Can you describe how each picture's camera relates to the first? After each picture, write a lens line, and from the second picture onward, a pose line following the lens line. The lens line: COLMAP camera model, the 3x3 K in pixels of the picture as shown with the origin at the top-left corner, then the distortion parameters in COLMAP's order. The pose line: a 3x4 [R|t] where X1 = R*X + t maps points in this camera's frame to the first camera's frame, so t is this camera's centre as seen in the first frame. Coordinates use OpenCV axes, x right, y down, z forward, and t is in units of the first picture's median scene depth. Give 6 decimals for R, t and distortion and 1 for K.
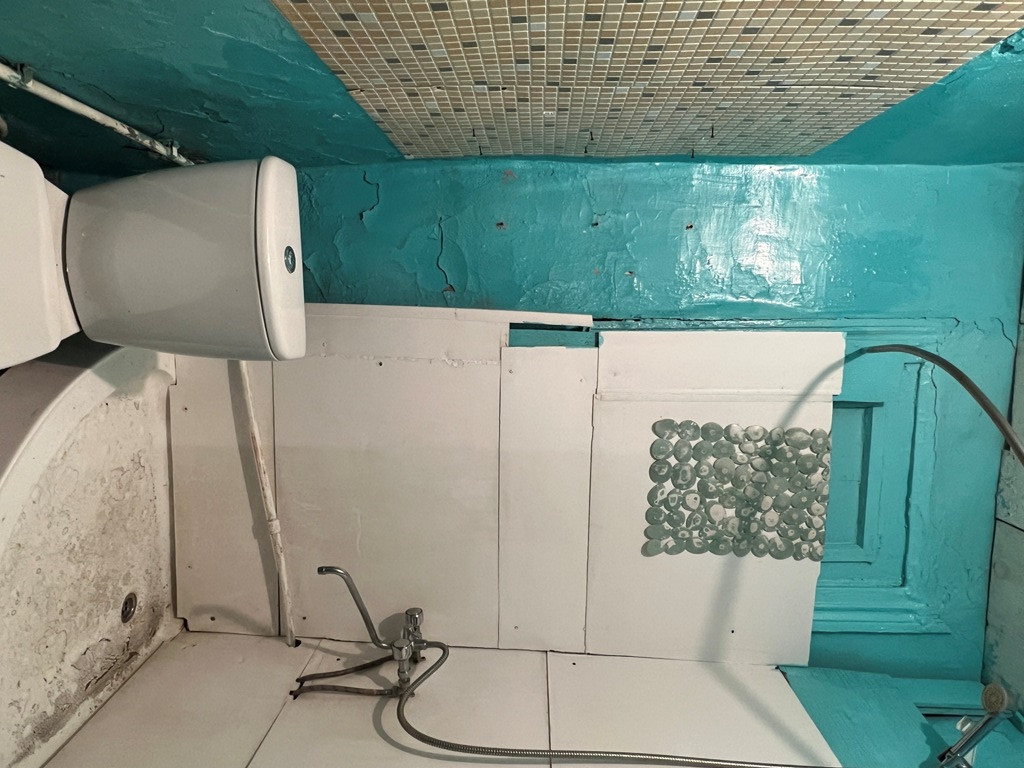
lens RADIAL K [[667.1, 0, 512.0], [0, 667.1, 384.7], [0, 0, 1]] dist [0.009825, -0.003343]
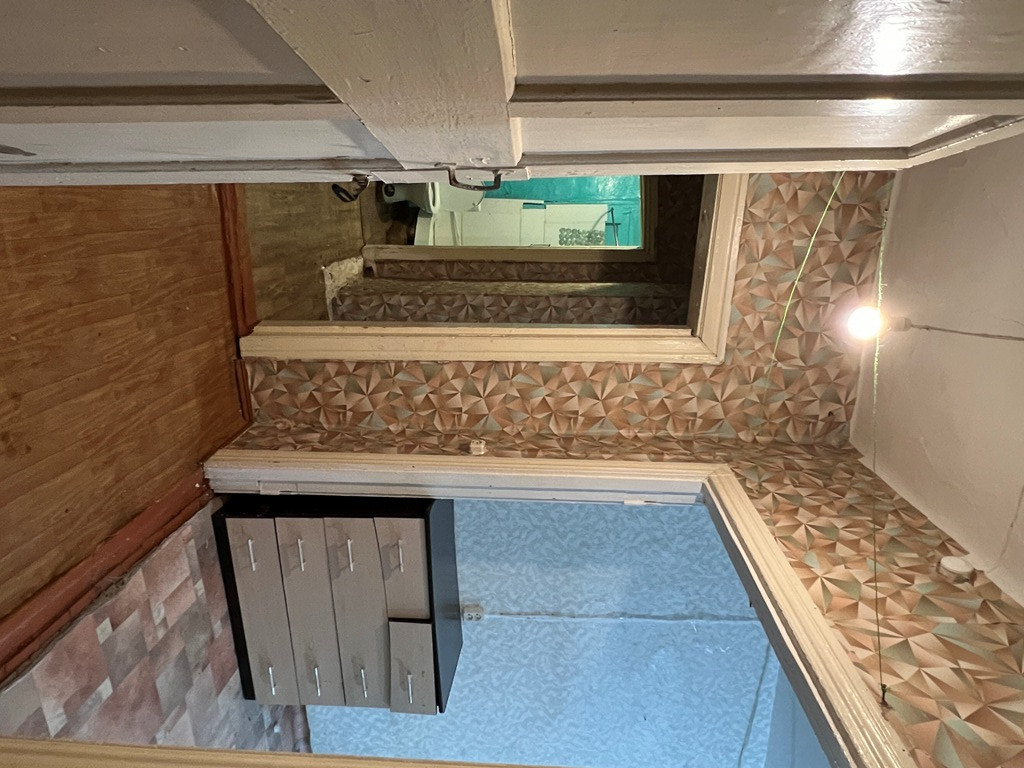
lens RADIAL K [[624.2, 0, 511.8], [0, 624.2, 384.8], [0, 0, 1]] dist [0.001131, 0.000037]
pose [[0.999472, 0.003341, -0.032315, 0.051906], [0.002790, 0.982194, 0.187846, 0.268251], [0.032367, -0.187837, 0.981667, -2.800694]]
